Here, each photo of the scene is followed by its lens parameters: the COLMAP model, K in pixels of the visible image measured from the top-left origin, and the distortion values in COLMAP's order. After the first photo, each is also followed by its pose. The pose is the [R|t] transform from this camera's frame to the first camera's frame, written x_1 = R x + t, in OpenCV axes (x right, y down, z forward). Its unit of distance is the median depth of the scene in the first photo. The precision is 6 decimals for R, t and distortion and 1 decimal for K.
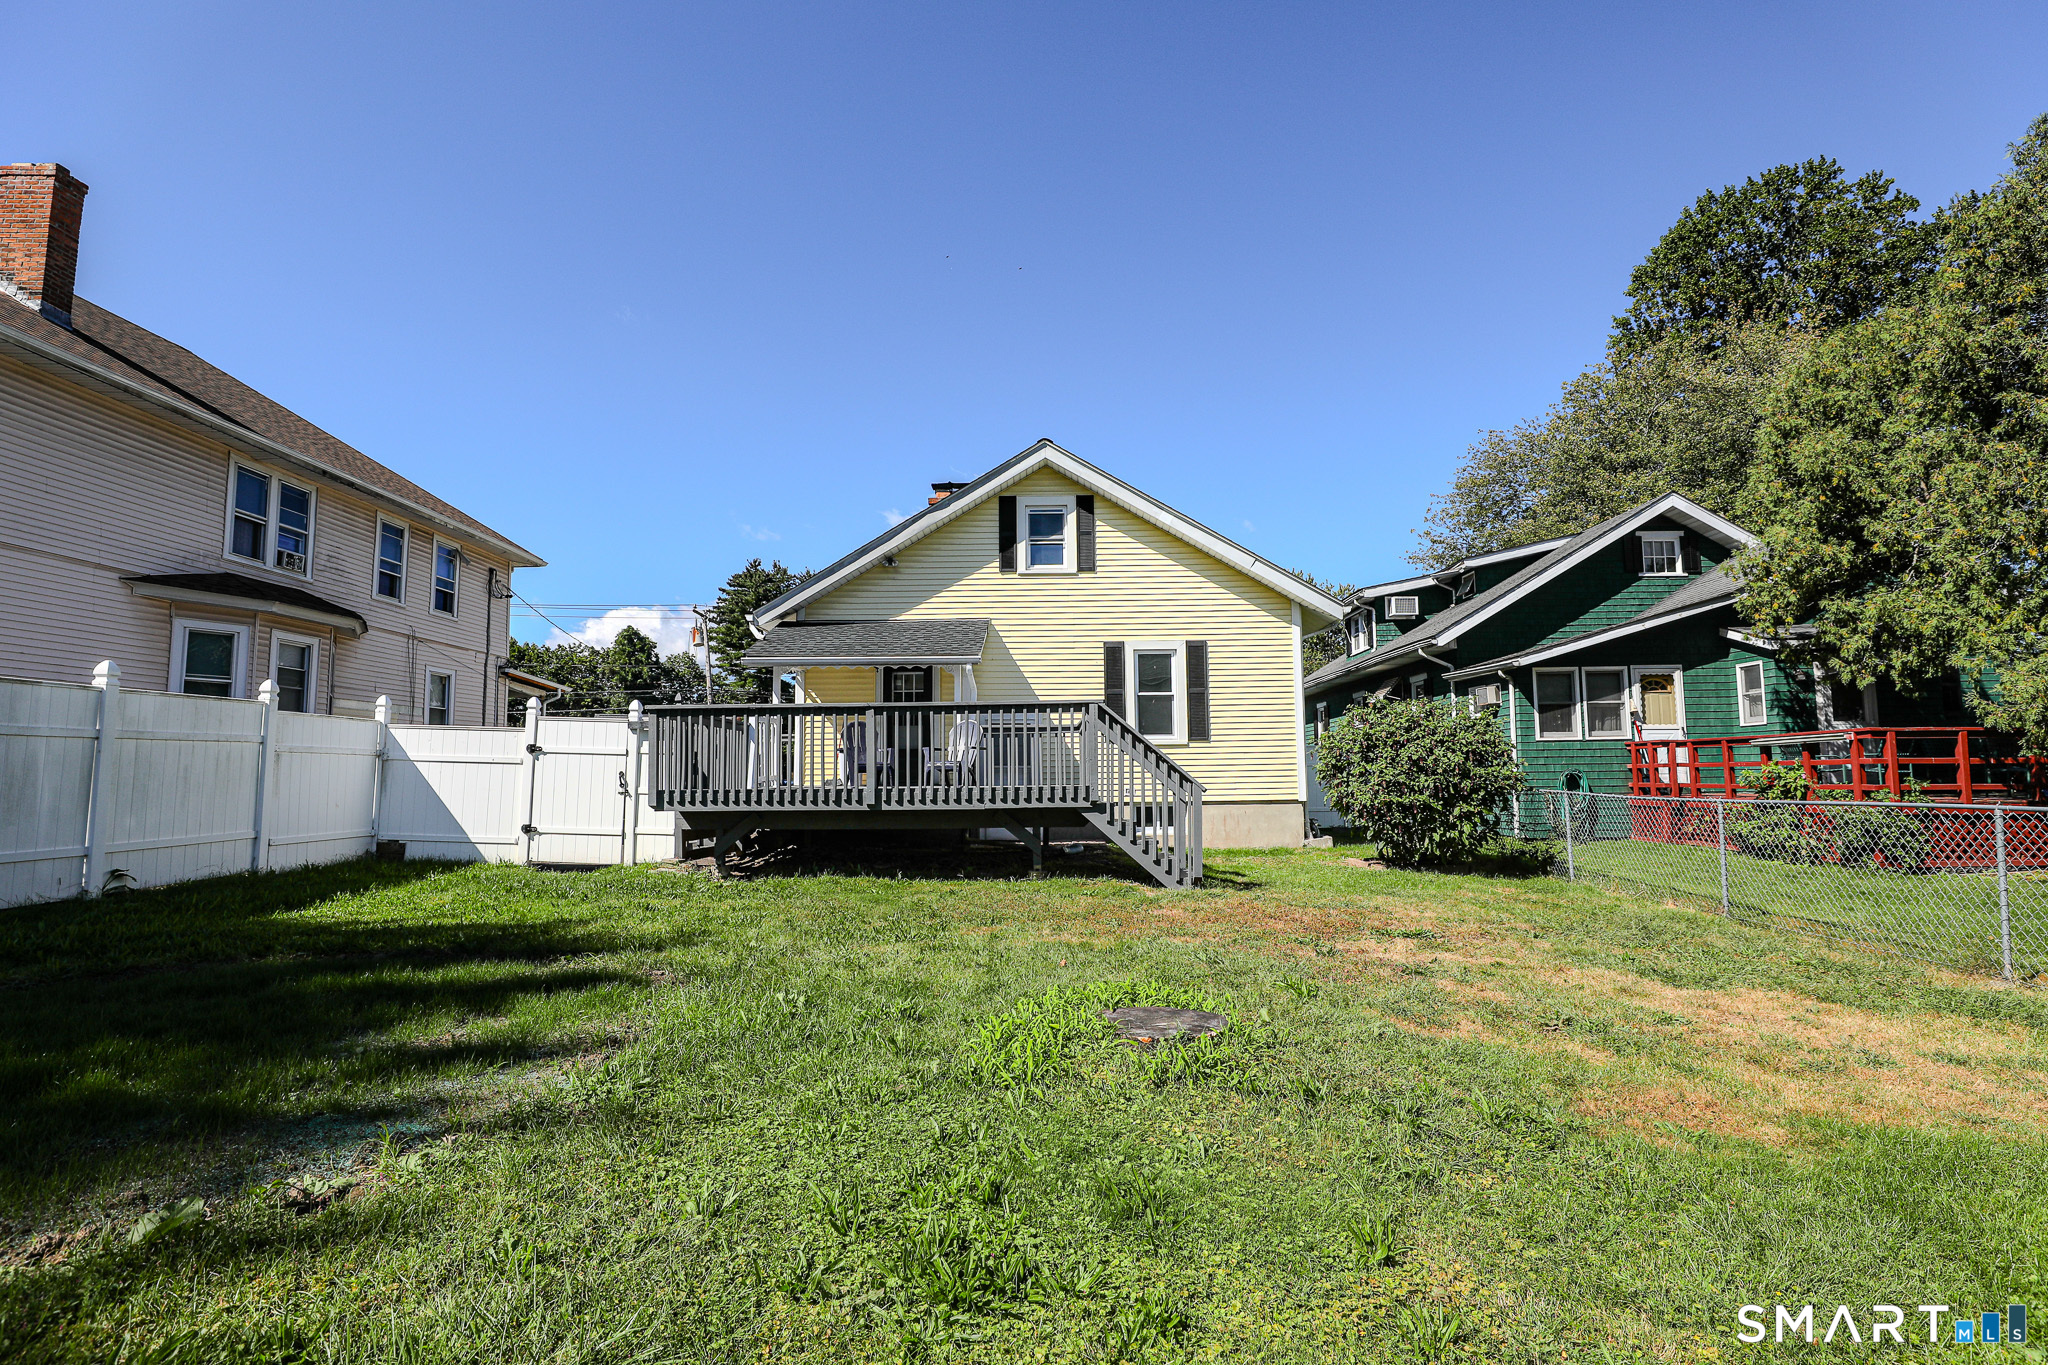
lens RADIAL K [[972.6, 0, 996.9], [0, 972.6, 689.3], [0, 0, 1]] dist [-0.049209, 0.016321]
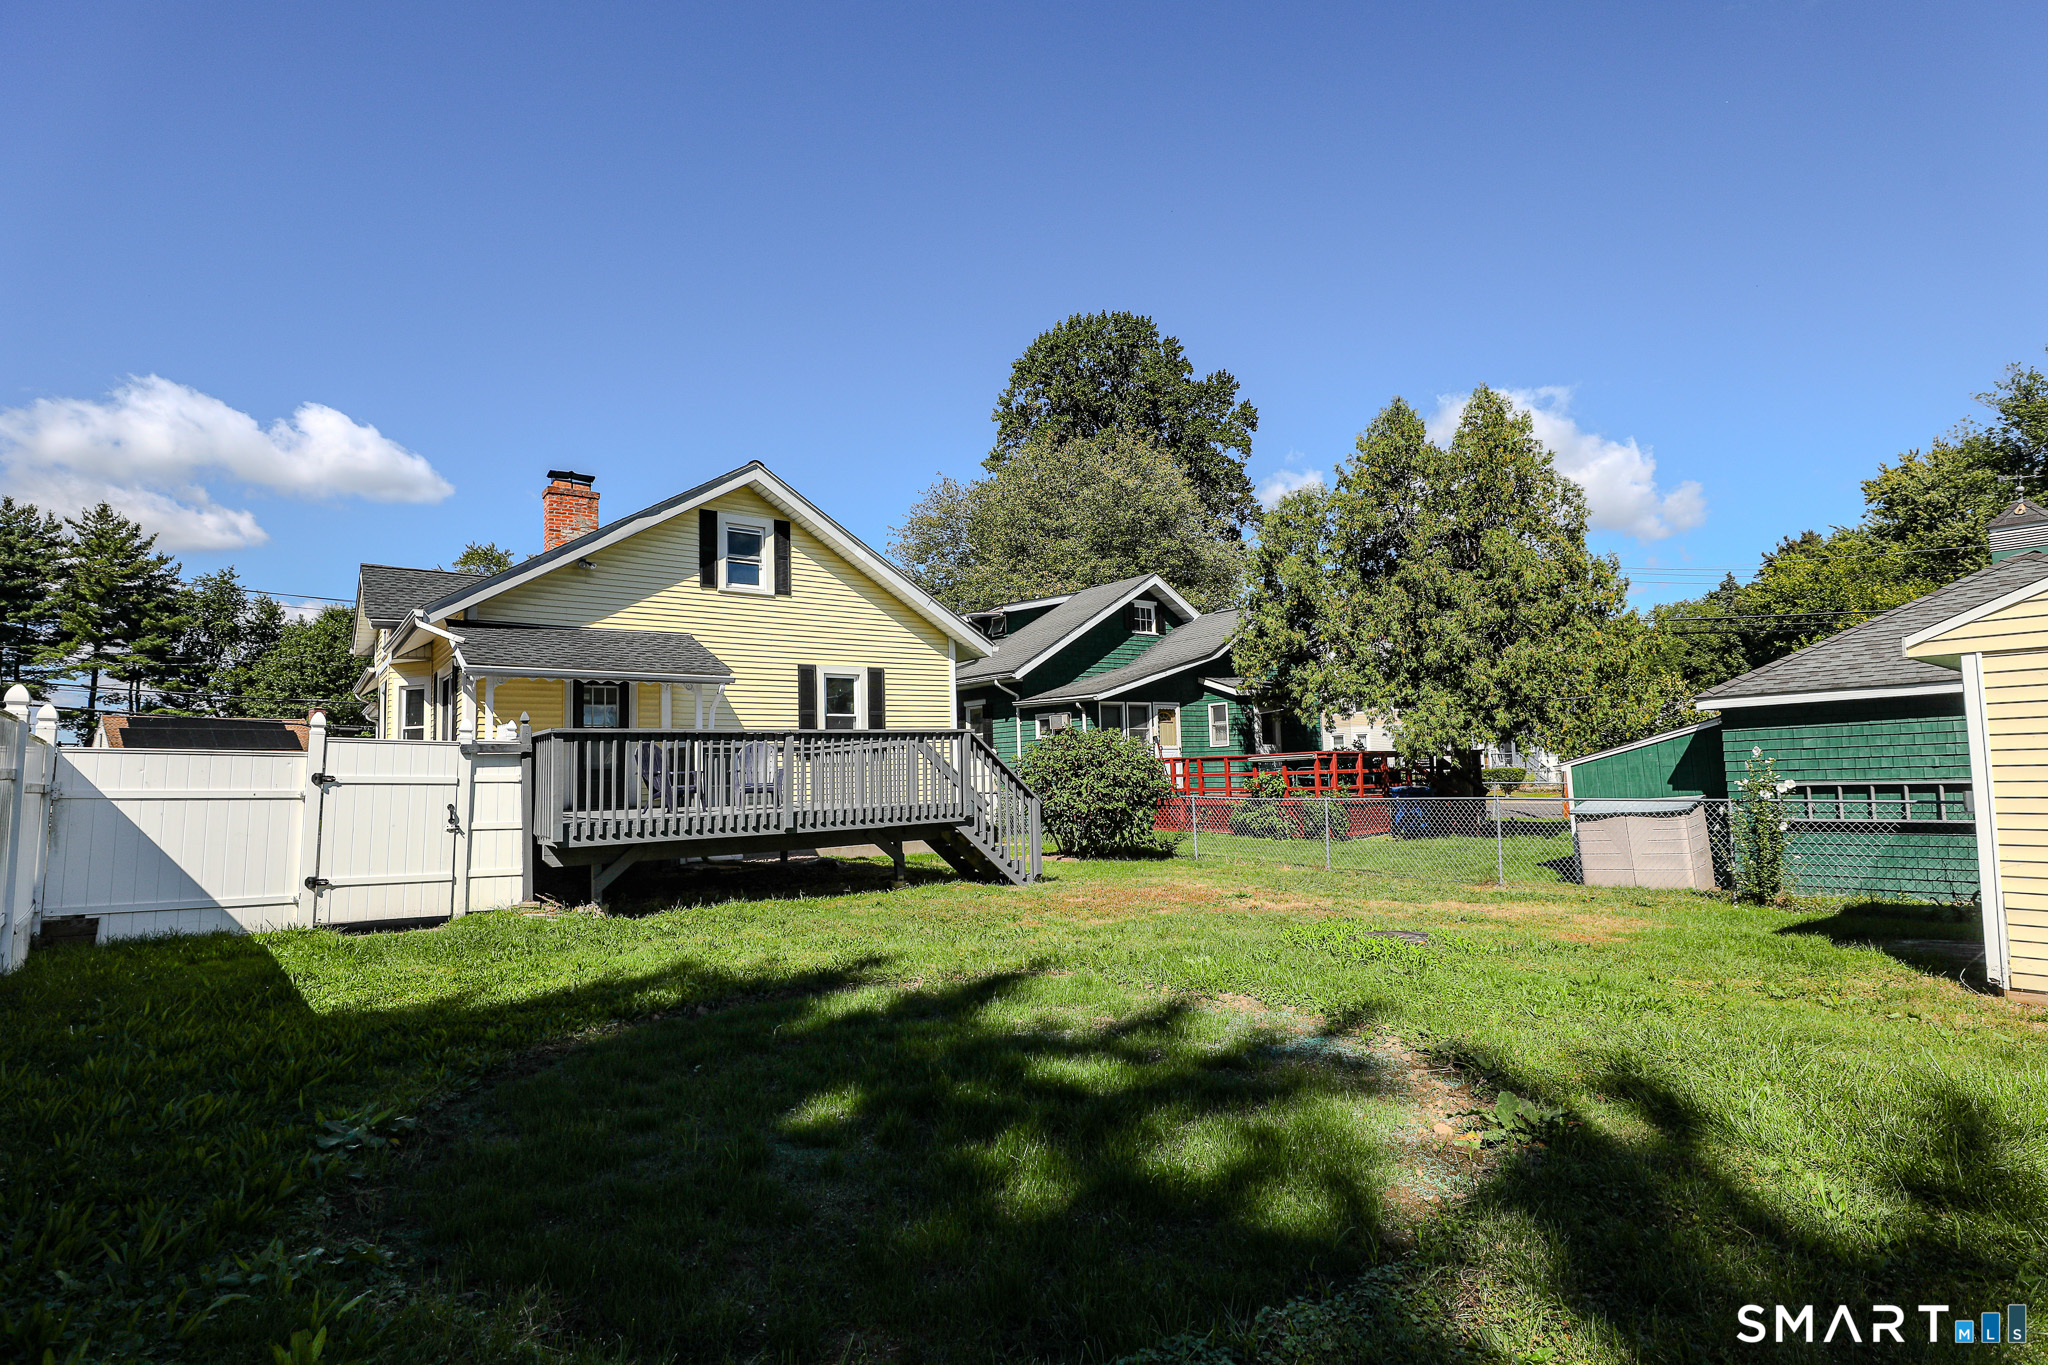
lens RADIAL K [[1024.6, 0, 1024.0], [0, 1024.6, 682.5], [0, 0, 1]] dist [-0.041743, 0.019213]
pose [[0.764895, 0.041764, 0.642799, -0.411958], [-0.035482, 0.999113, -0.022693, -0.013264], [-0.643176, -0.005450, 0.765699, 0.003211]]
